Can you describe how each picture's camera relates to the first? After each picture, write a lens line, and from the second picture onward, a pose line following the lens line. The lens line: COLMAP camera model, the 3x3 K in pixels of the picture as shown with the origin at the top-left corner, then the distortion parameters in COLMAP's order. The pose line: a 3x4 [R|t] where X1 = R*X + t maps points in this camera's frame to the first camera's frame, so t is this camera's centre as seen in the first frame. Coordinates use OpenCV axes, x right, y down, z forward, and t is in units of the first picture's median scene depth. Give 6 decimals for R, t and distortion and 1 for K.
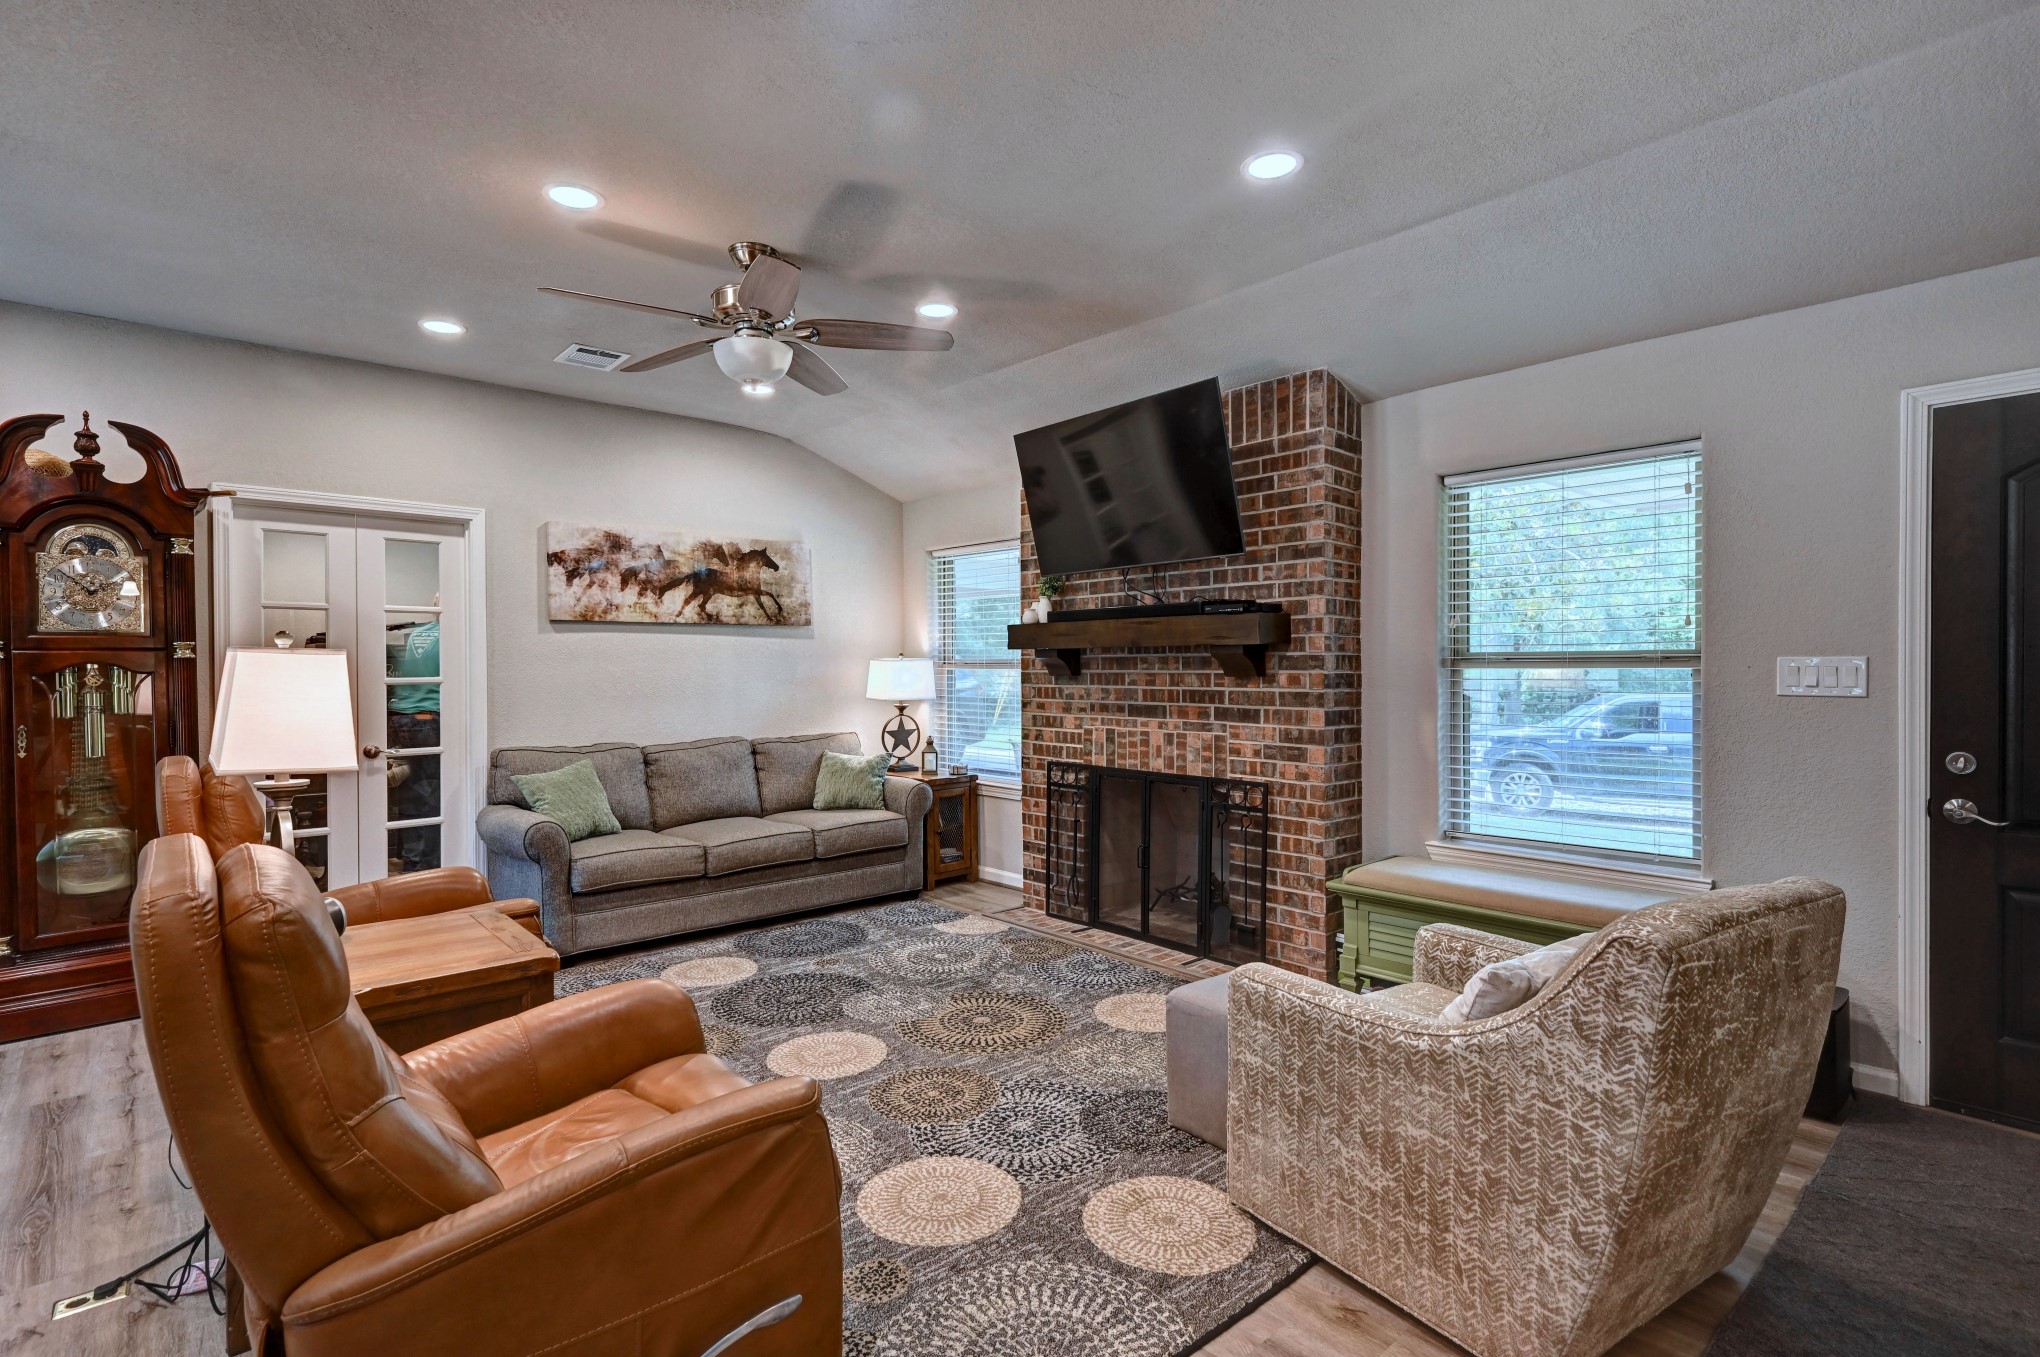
lens RADIAL K [[971.6, 0, 1010.6], [0, 971.6, 675.4], [0, 0, 1]] dist [0.003209, -0.000048]
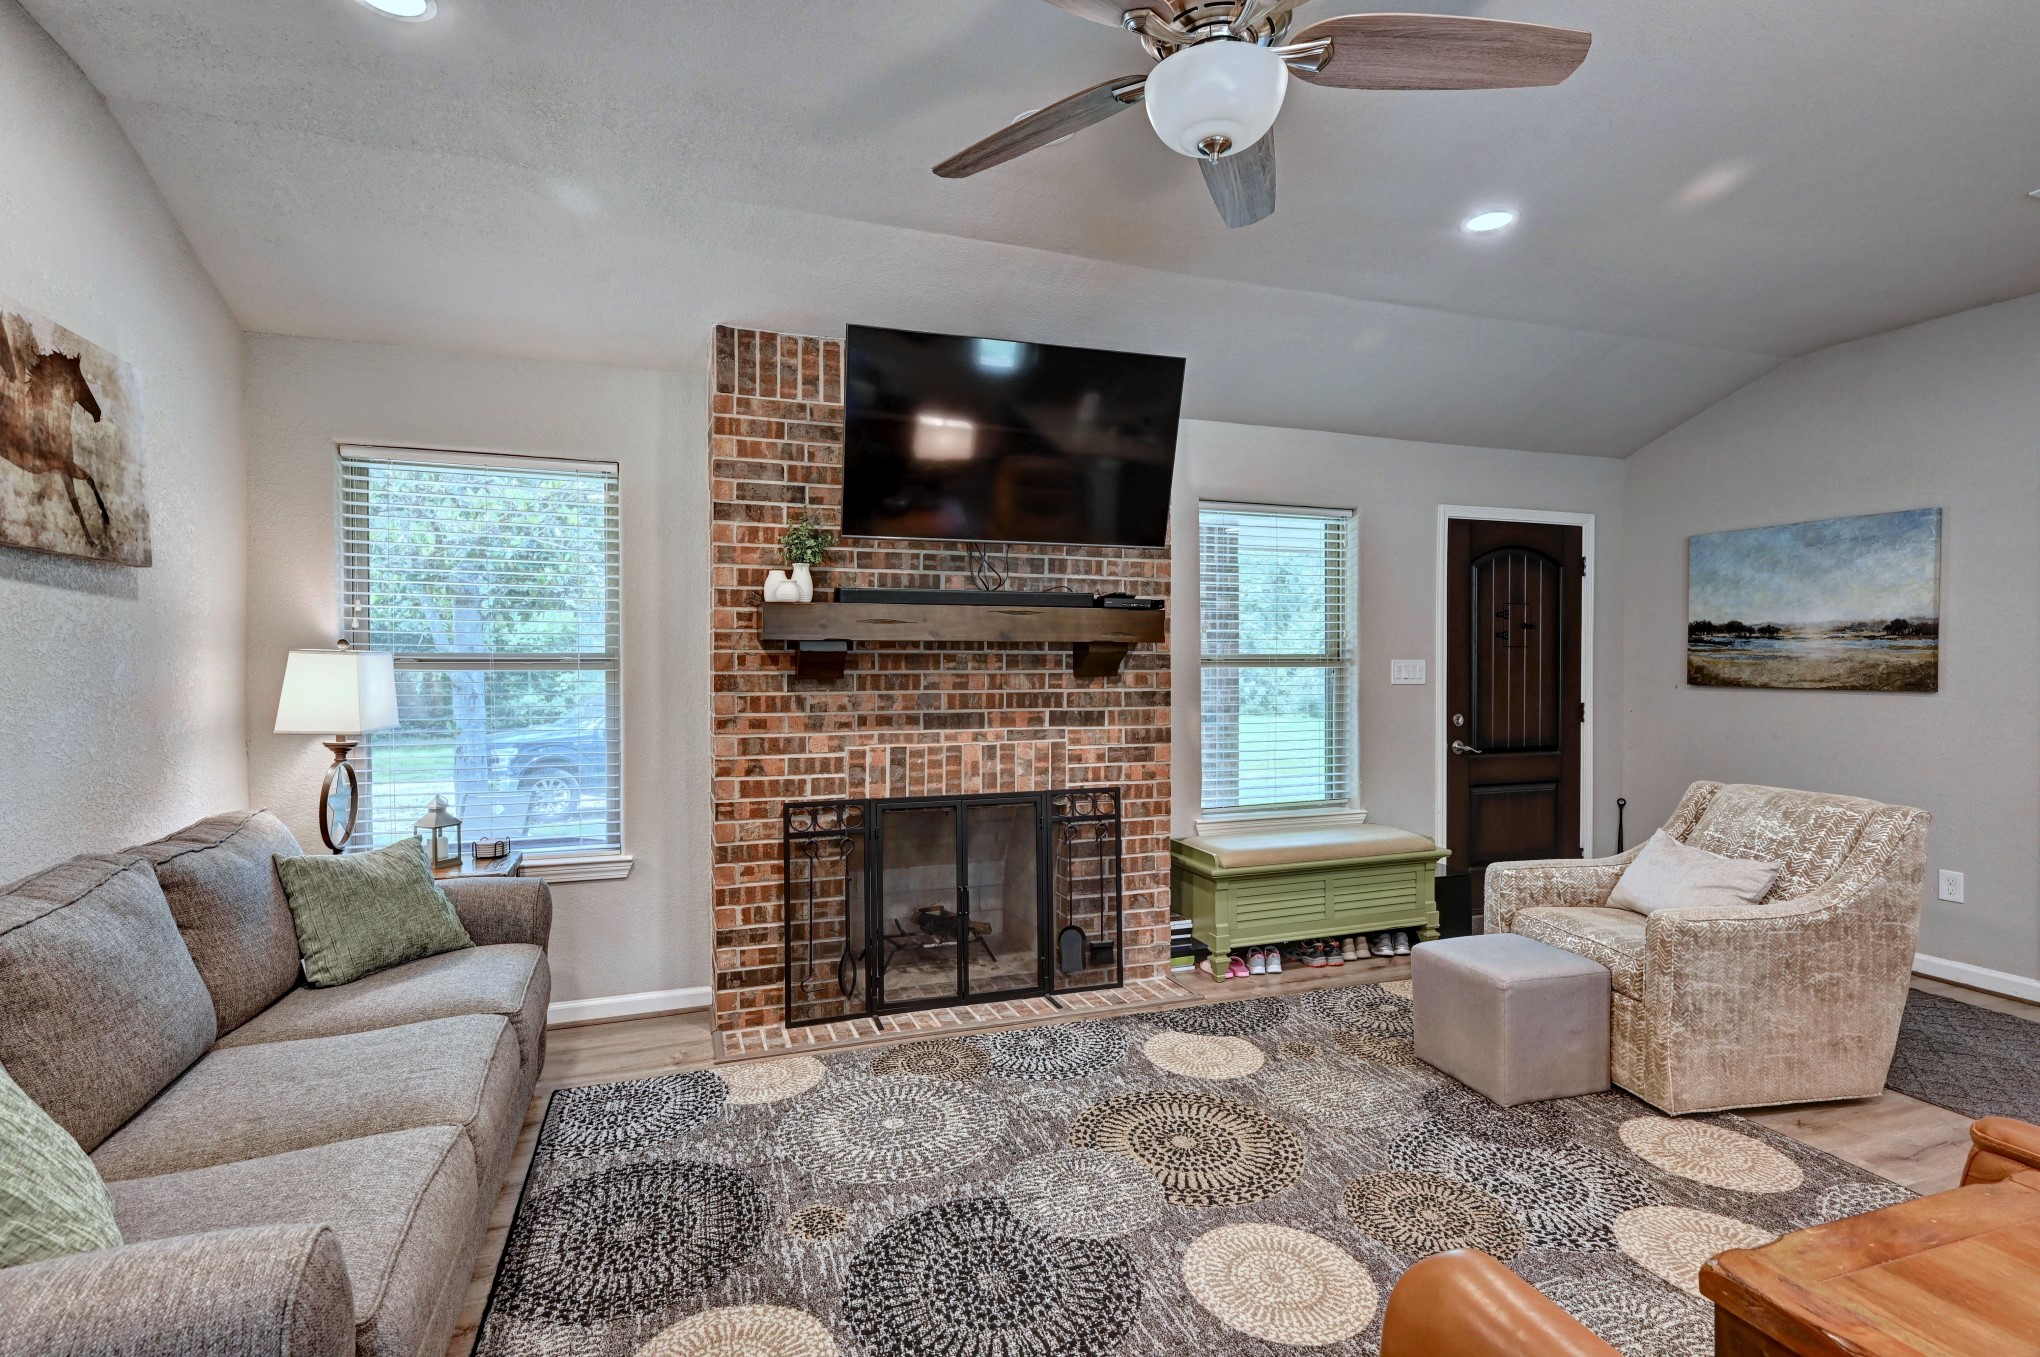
lens RADIAL K [[971.6, 0, 1010.6], [0, 971.6, 675.4], [0, 0, 1]] dist [0.003209, -0.000048]
pose [[0.380514, -0.007377, 0.924746, -0.667056], [0.008857, 0.999951, 0.004333, -0.004800], [-0.924733, 0.006541, 0.380561, 0.733641]]
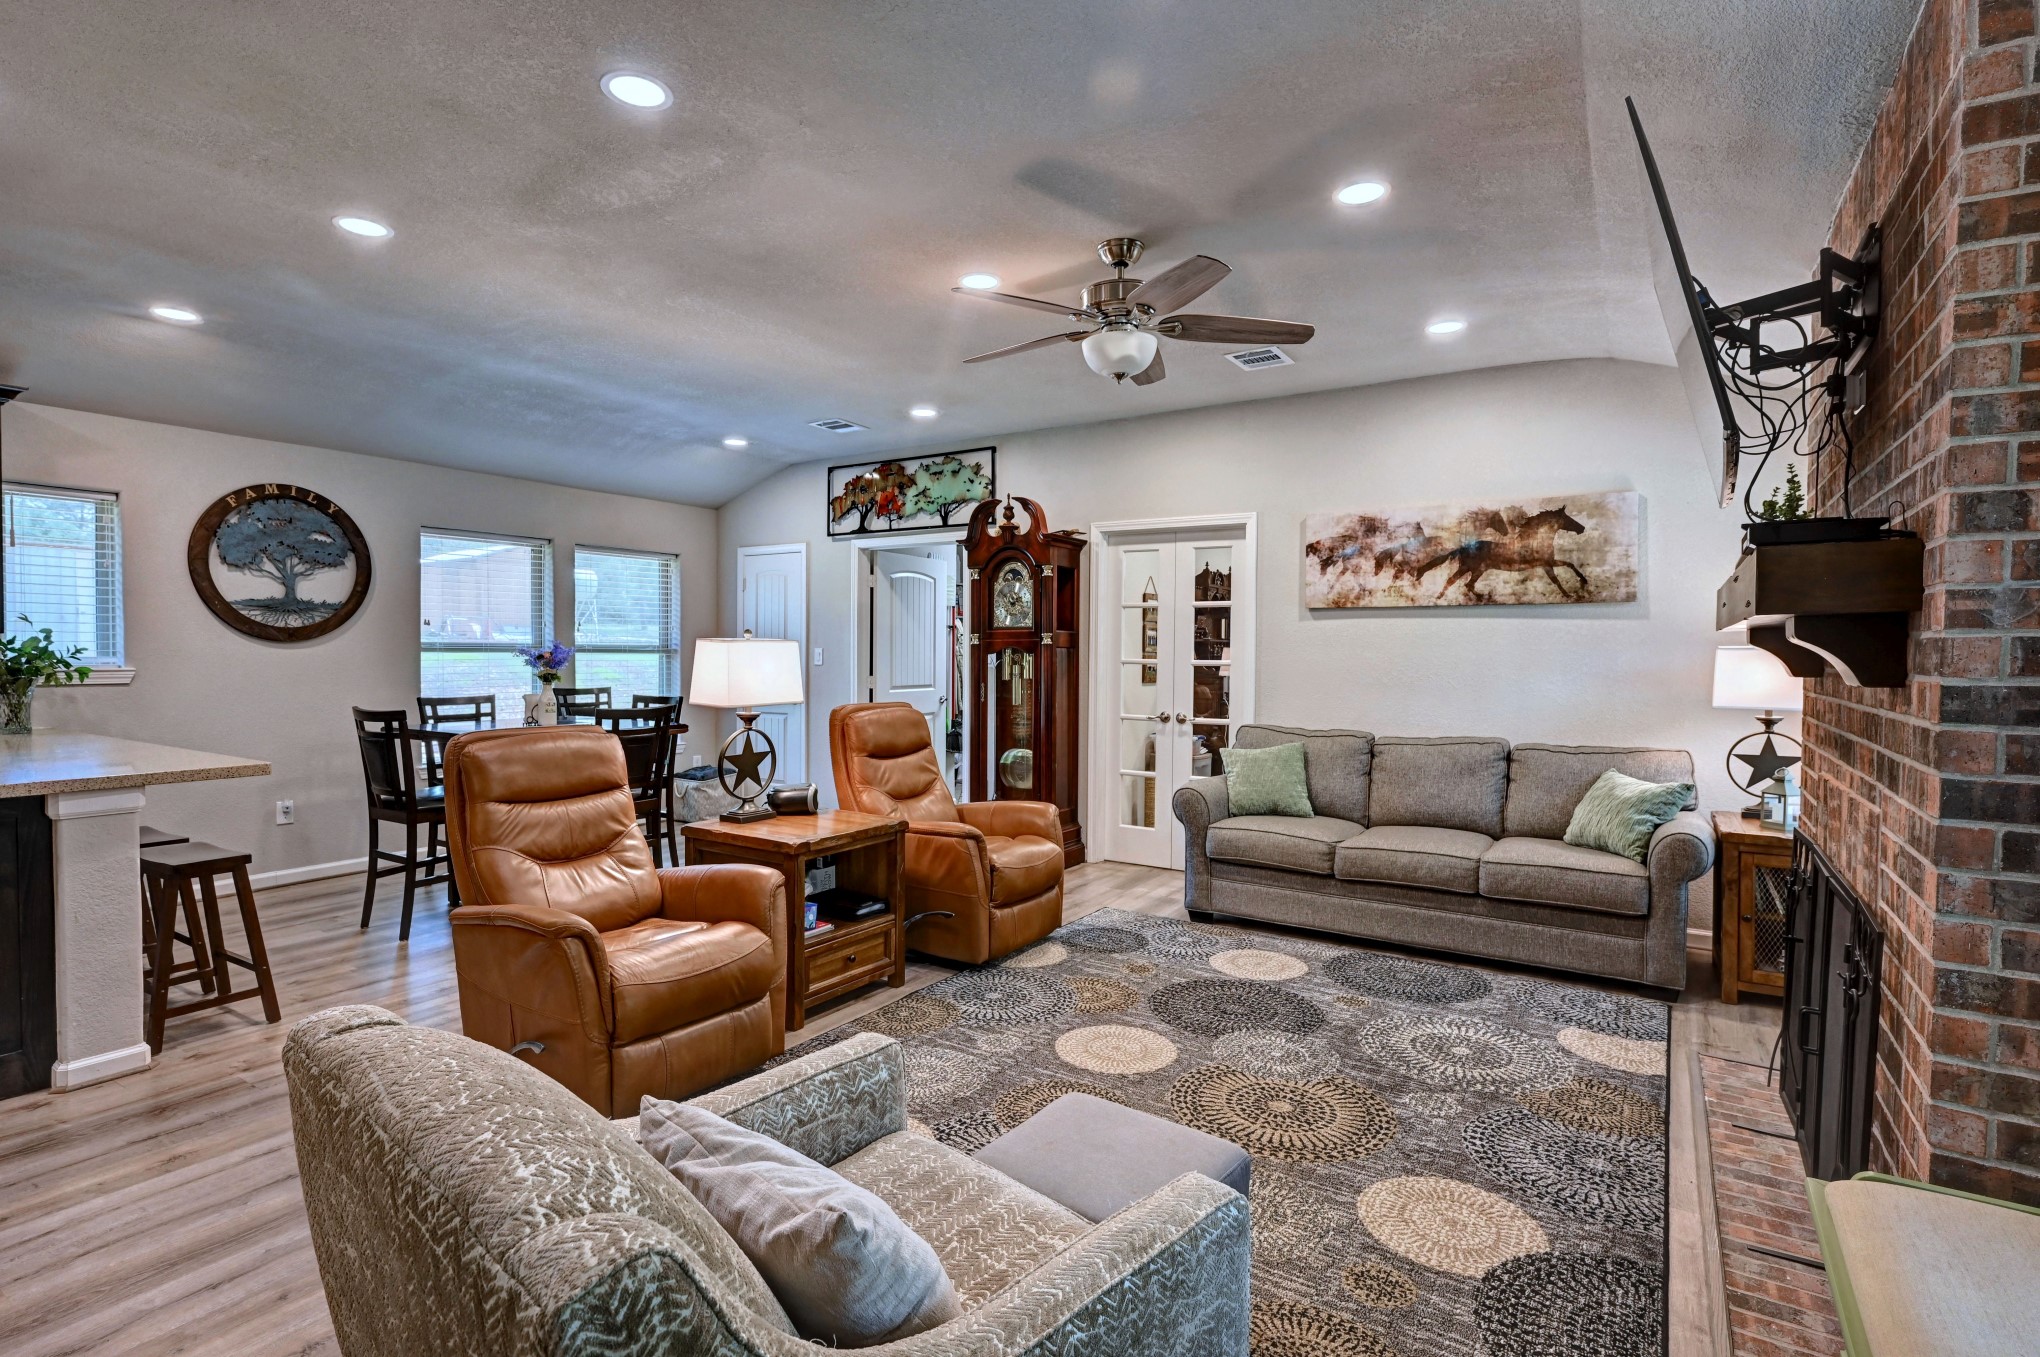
lens RADIAL K [[988.7, 0, 1010.0], [0, 988.7, 676.4], [0, 0, 1]] dist [-0.001903, 0.000461]
pose [[0.259564, 0.032971, -0.965163, 0.589304], [-0.018067, 0.999408, 0.029282, -0.010660], [0.965557, 0.009837, 0.260006, 0.505475]]
